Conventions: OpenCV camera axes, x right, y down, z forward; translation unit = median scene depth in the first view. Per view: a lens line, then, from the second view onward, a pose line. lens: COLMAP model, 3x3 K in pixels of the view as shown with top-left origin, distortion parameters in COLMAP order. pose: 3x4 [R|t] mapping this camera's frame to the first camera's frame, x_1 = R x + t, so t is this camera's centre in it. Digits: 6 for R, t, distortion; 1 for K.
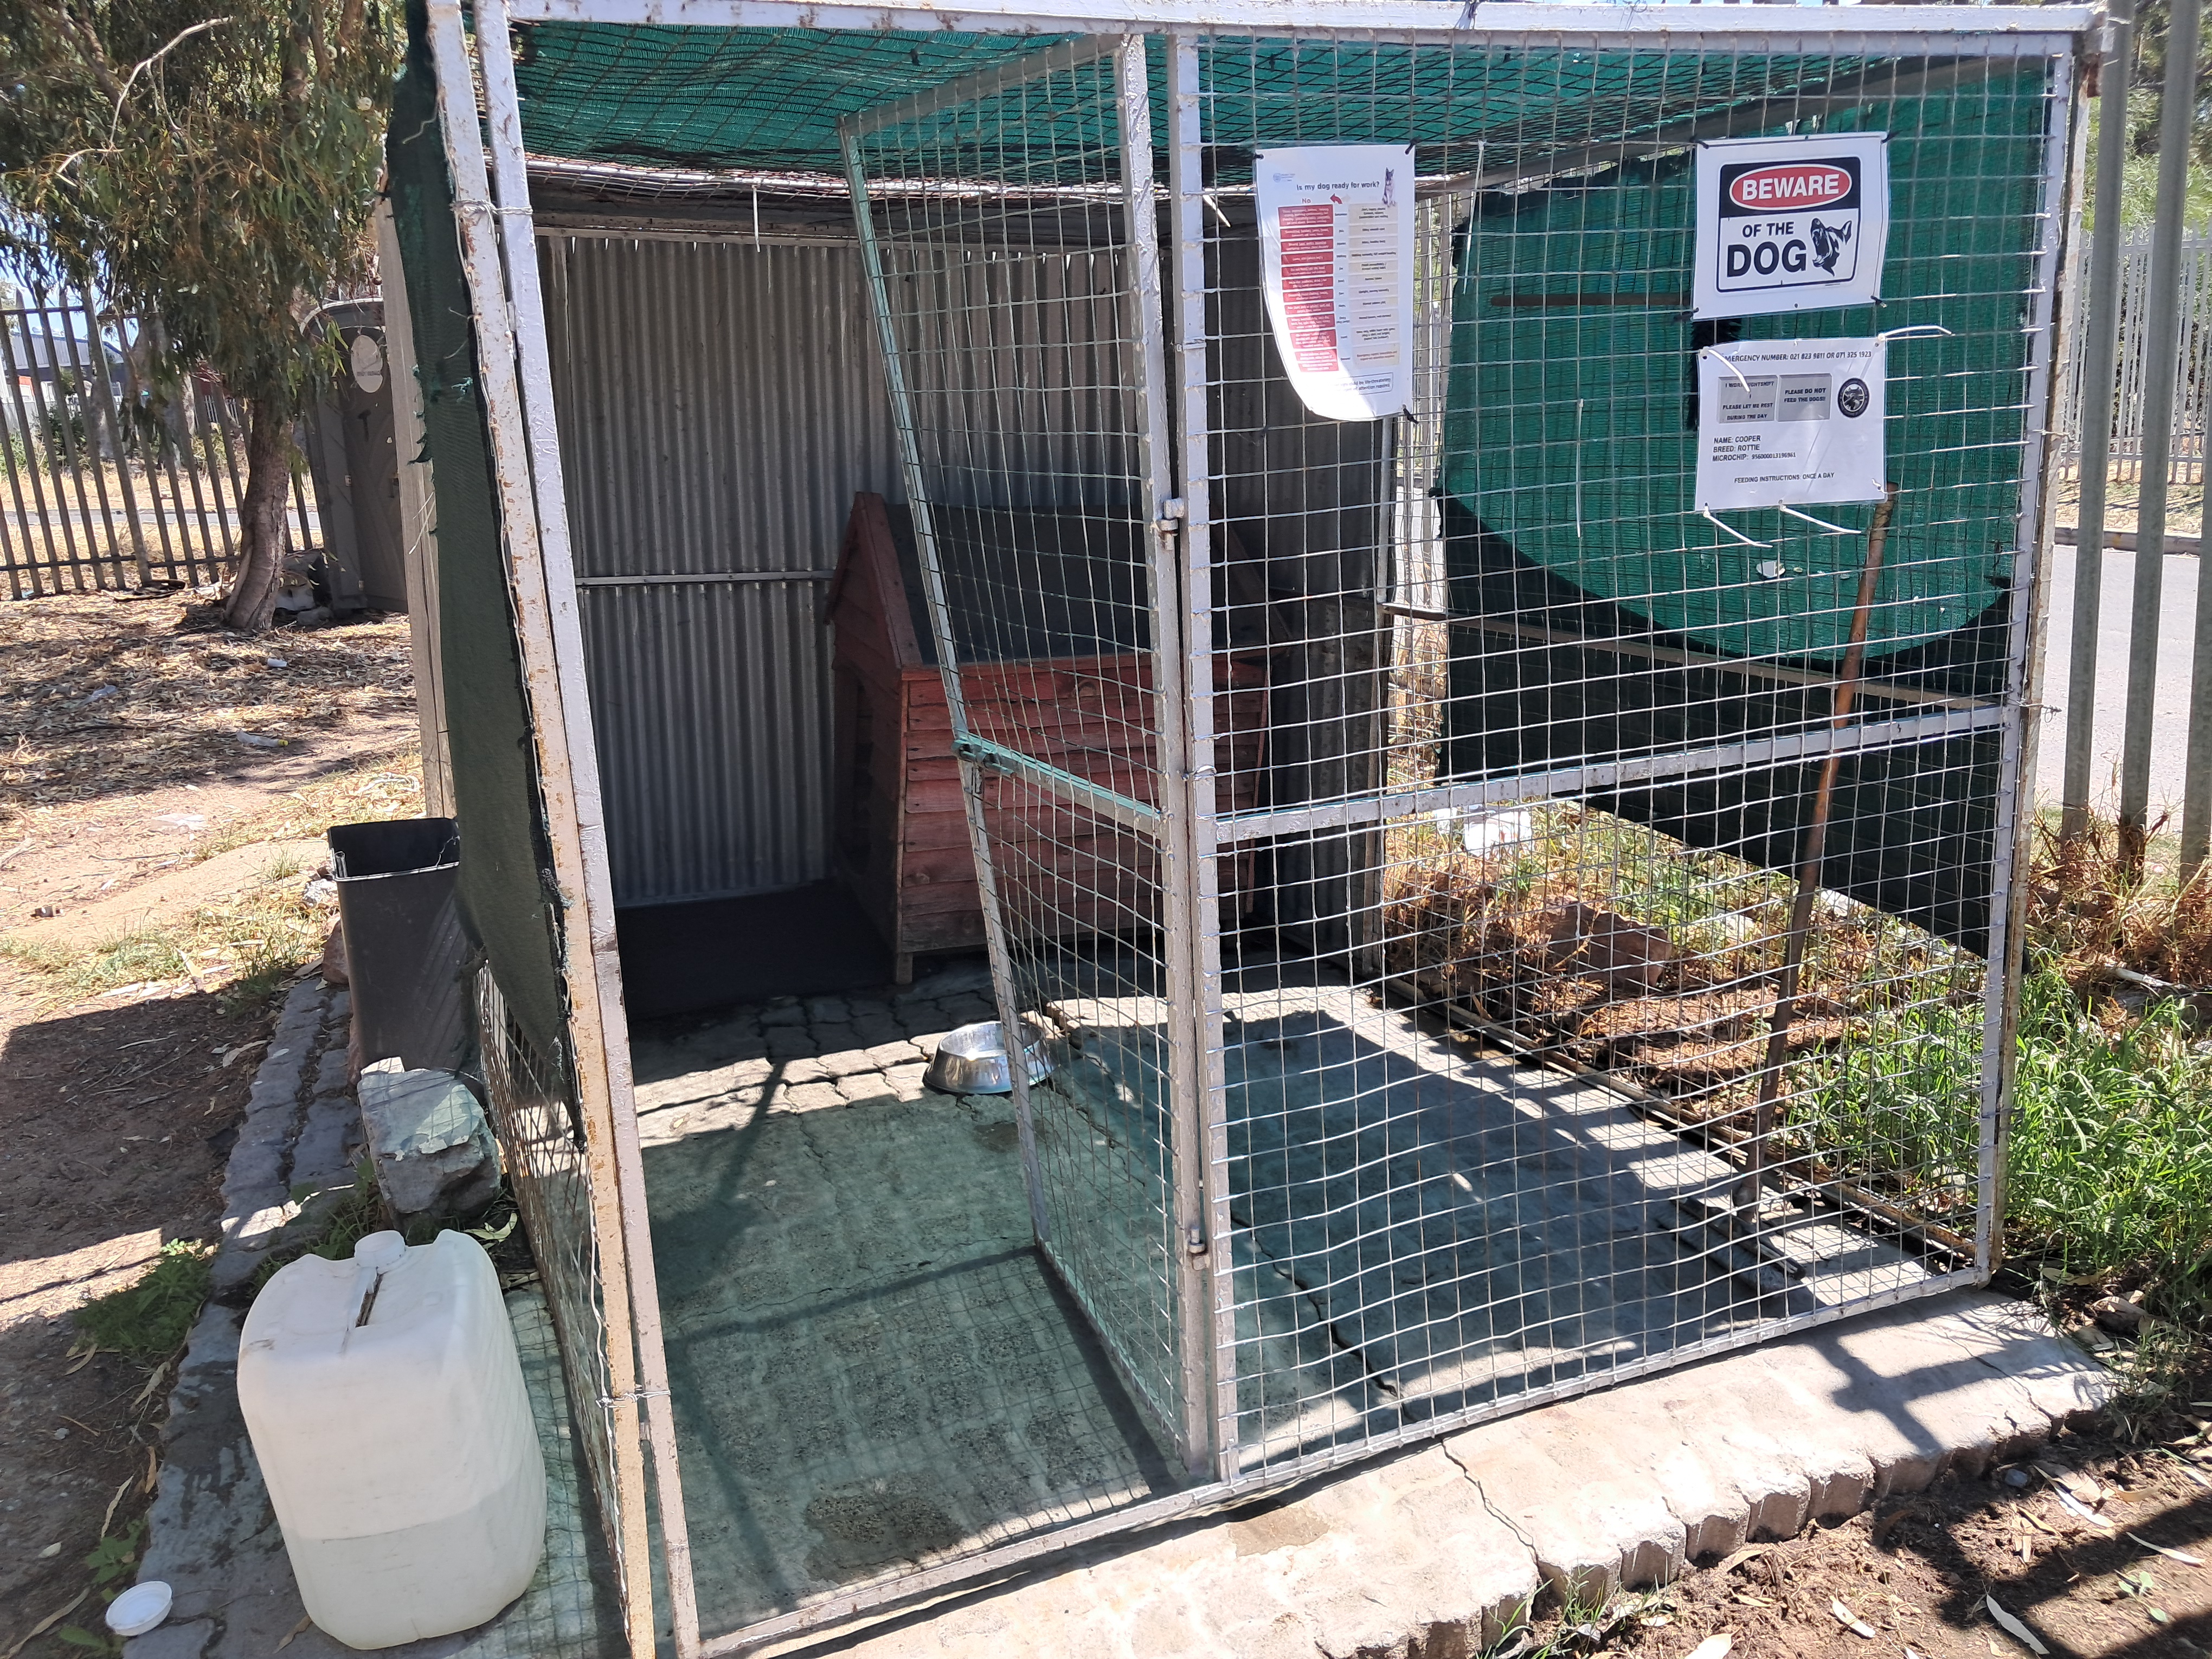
lens RADIAL K [[1688.5, 0, 1106.0], [0, 1688.5, 829.5], [0, 0, 1]] dist [-0.015565, 0.014977]
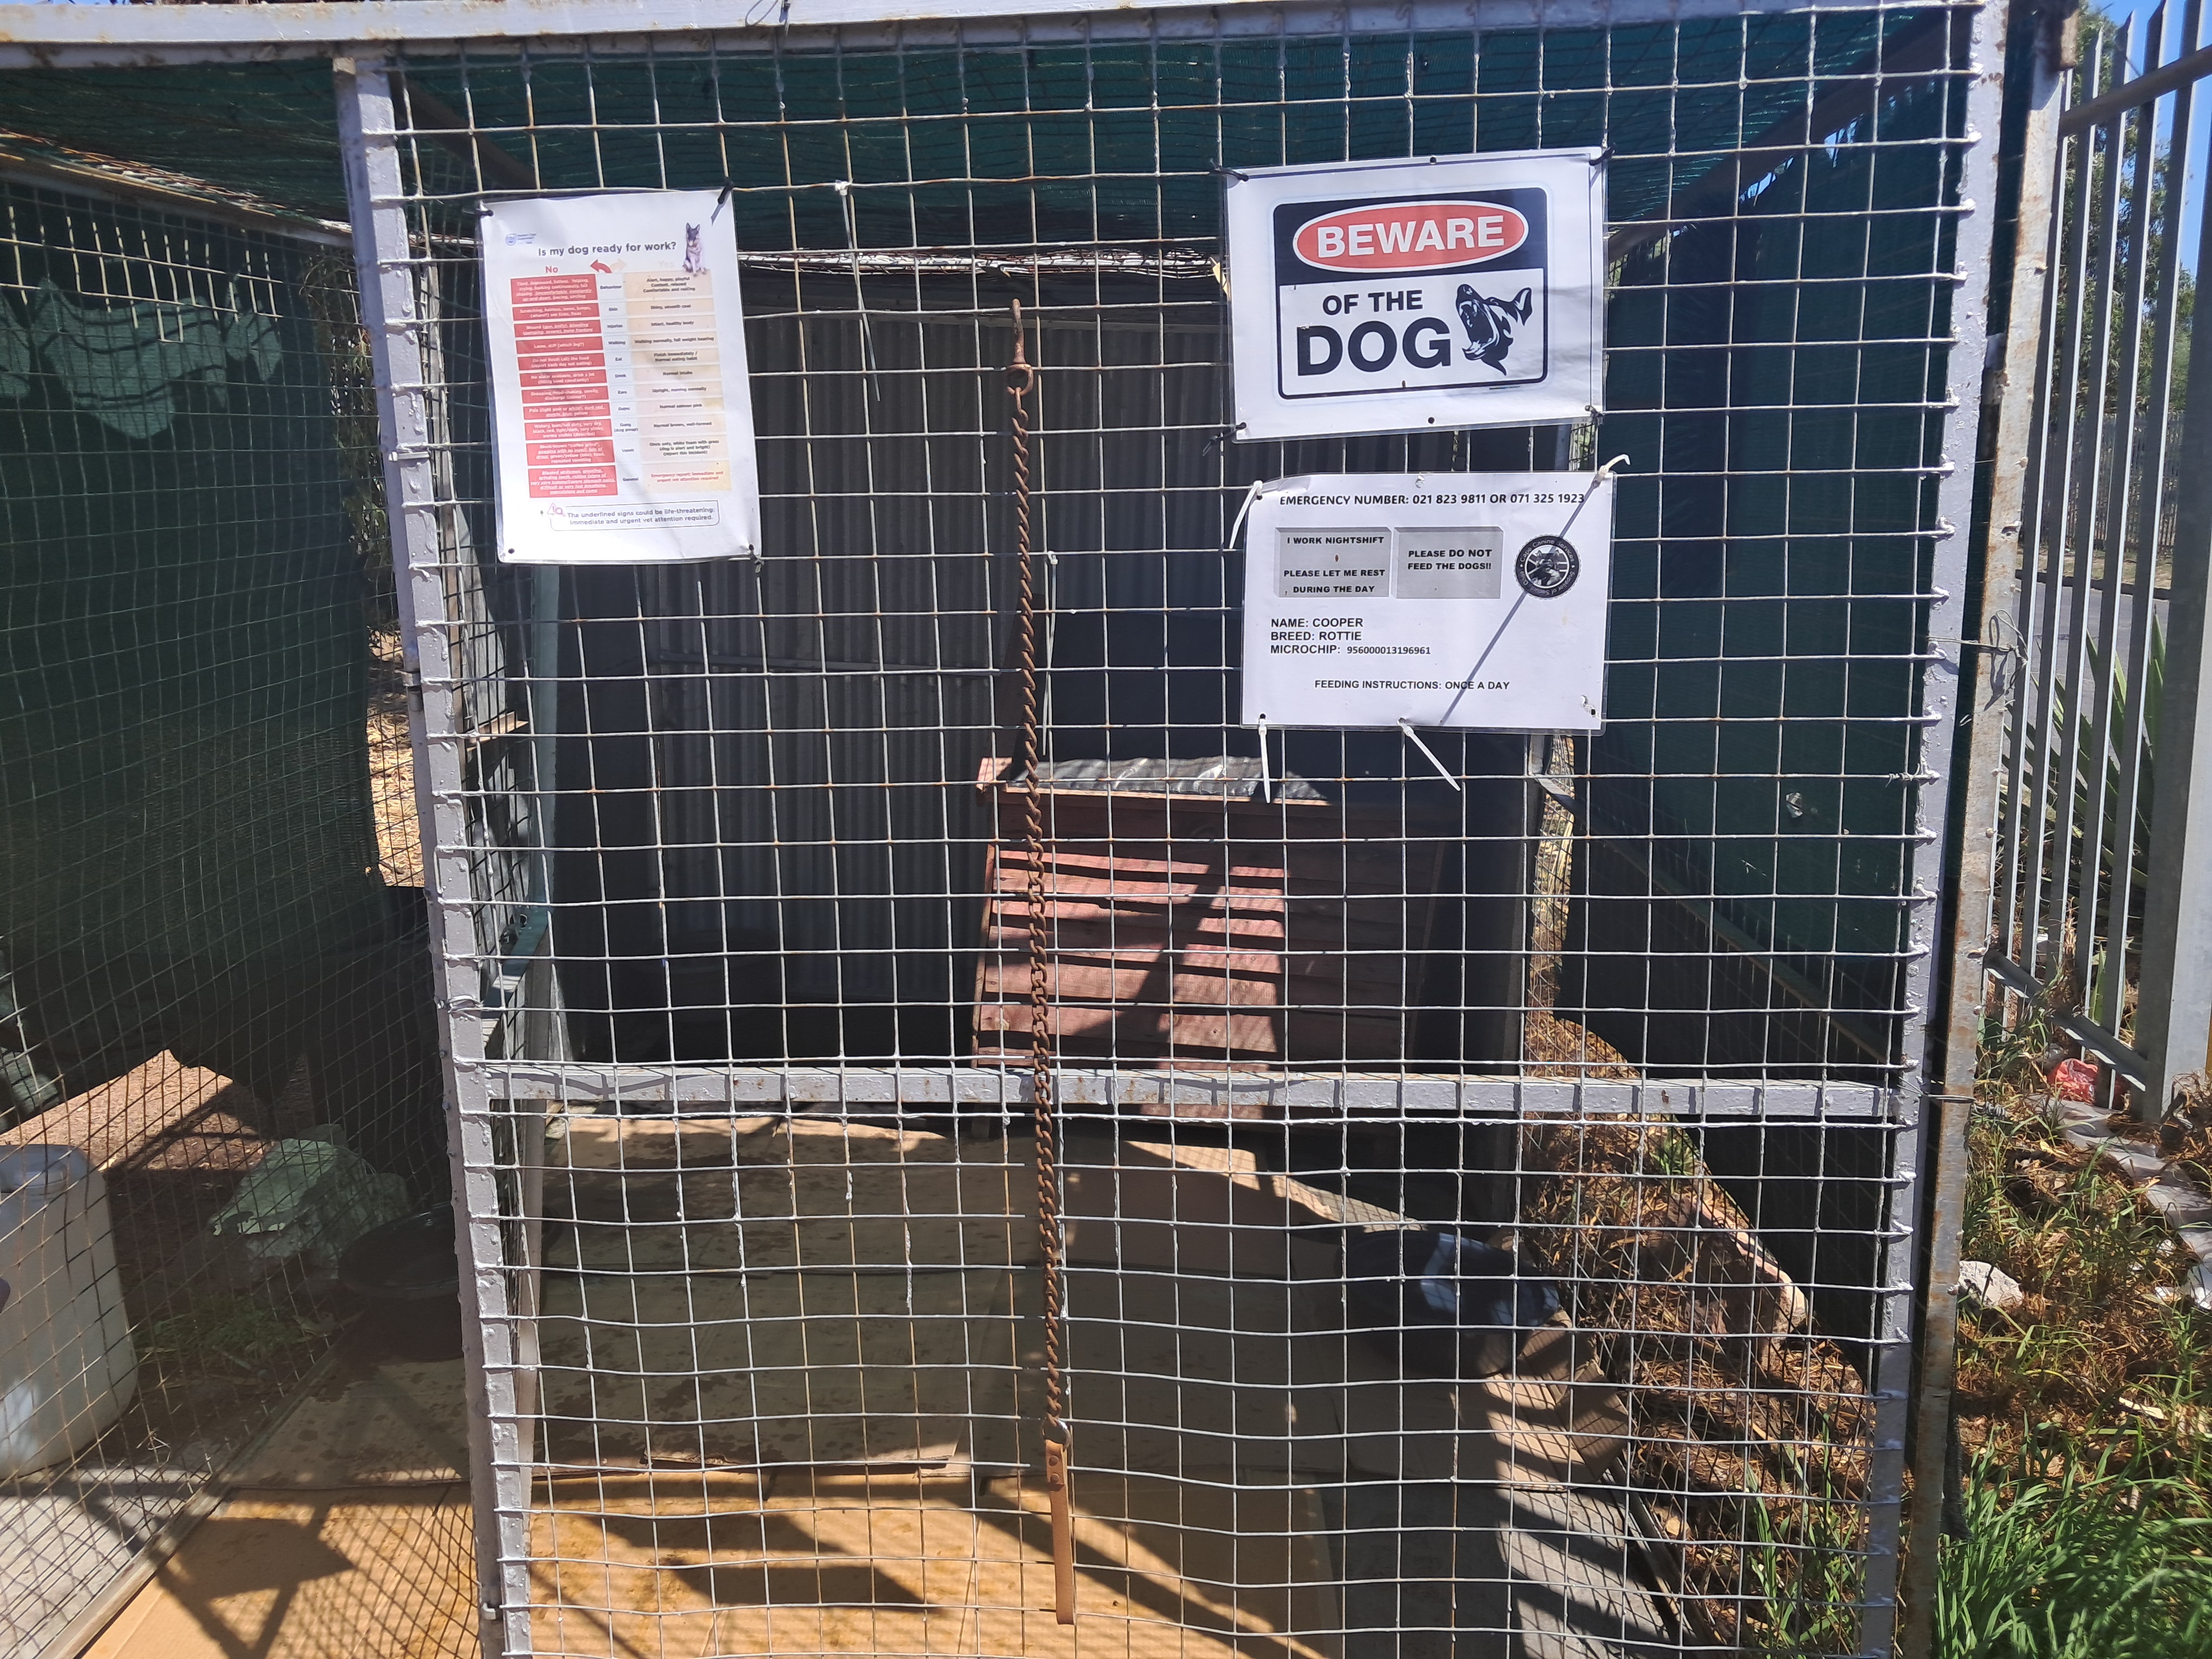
lens RADIAL K [[1688.5, 0, 1106.0], [0, 1688.5, 829.5], [0, 0, 1]] dist [-0.015565, 0.014977]
pose [[0.906597, 0.119659, -0.404678, 0.583313], [-0.137861, 0.990322, -0.016022, -0.131749], [0.398844, 0.070315, 0.914319, 0.382036]]
